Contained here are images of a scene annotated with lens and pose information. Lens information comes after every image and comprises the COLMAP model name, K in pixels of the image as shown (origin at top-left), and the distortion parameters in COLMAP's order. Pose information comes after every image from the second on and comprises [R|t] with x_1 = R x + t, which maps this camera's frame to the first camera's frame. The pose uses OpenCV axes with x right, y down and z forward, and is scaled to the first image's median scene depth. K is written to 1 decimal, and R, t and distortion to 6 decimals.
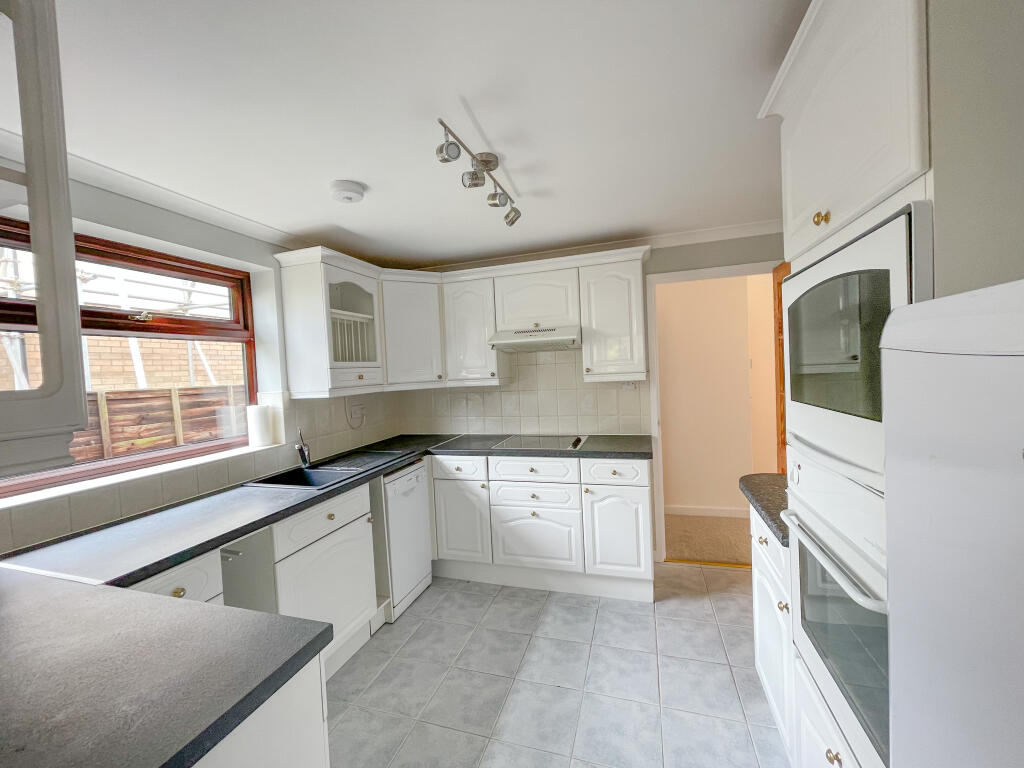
lens RADIAL K [[412.3, 0, 513.5], [0, 412.3, 382.2], [0, 0, 1]] dist [0.001269, -0.000090]
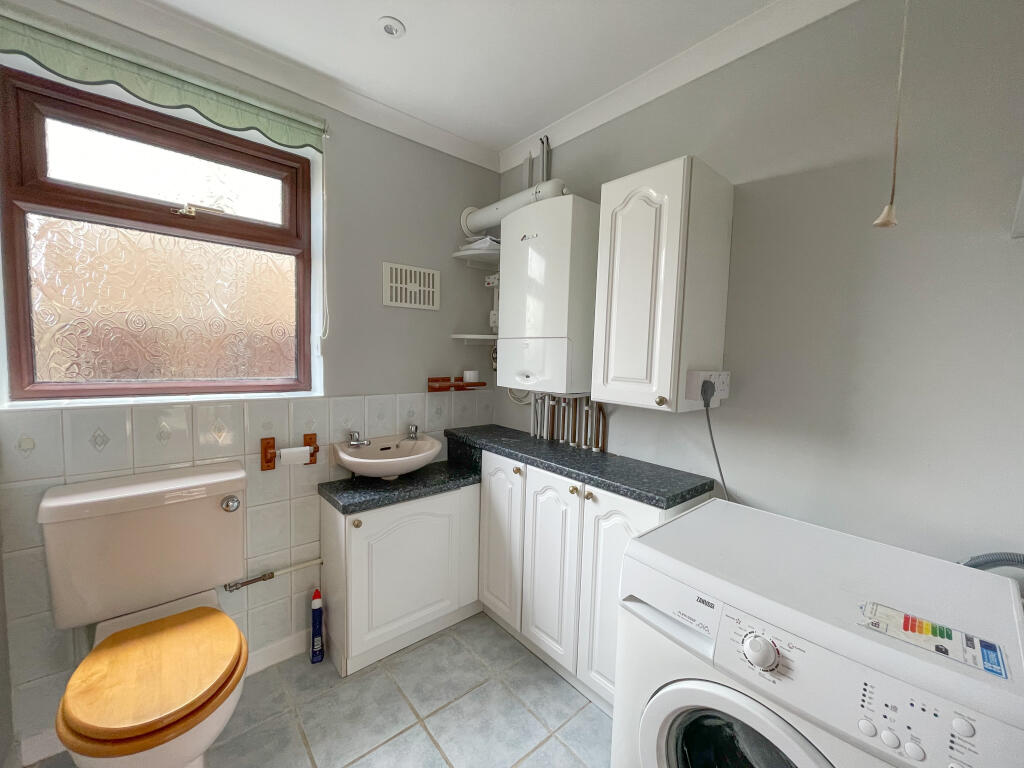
lens RADIAL K [[412.3, 0, 512.5], [0, 412.3, 379.1], [0, 0, 1]] dist [0.001269, -0.000090]
pose [[0.841866, 0.112982, -0.527728, 0.103494], [-0.088988, 0.993517, 0.070743, 0.040118], [0.532299, -0.012594, 0.846463, 0.580924]]
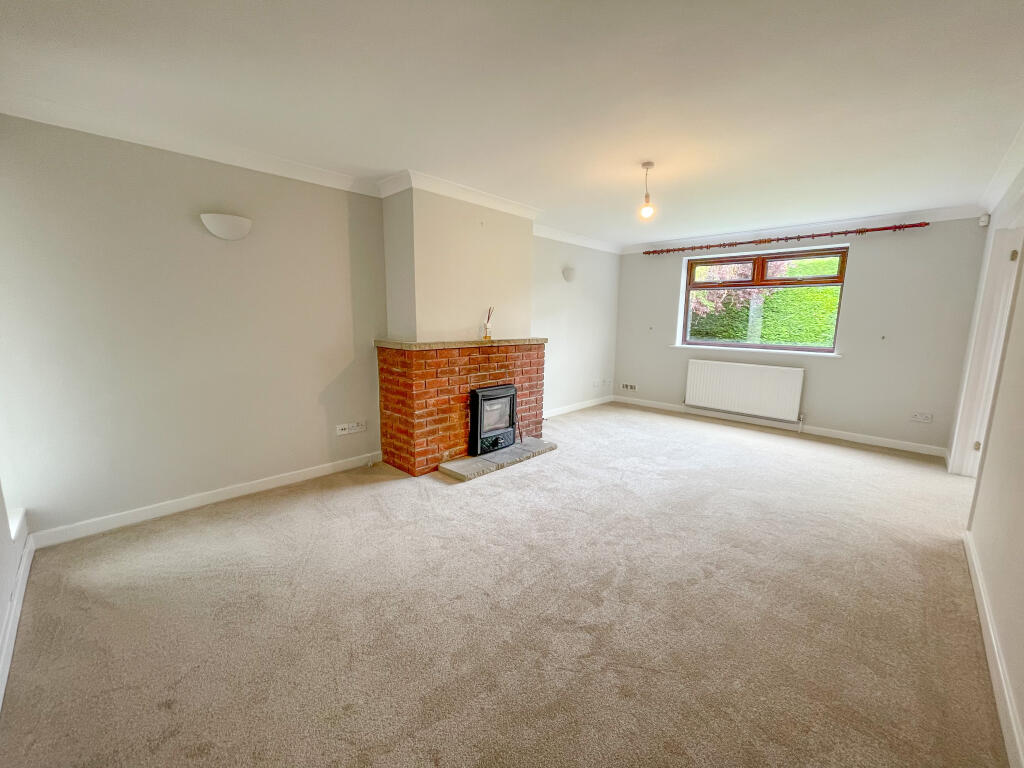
lens RADIAL K [[412.3, 0, 510.0], [0, 412.3, 383.3], [0, 0, 1]] dist [0.001269, -0.000090]
pose [[-0.455363, 0.185563, -0.870753, 1.774179], [-0.019483, 0.975727, 0.218122, -0.045536], [0.890092, 0.116290, -0.440695, 0.556268]]
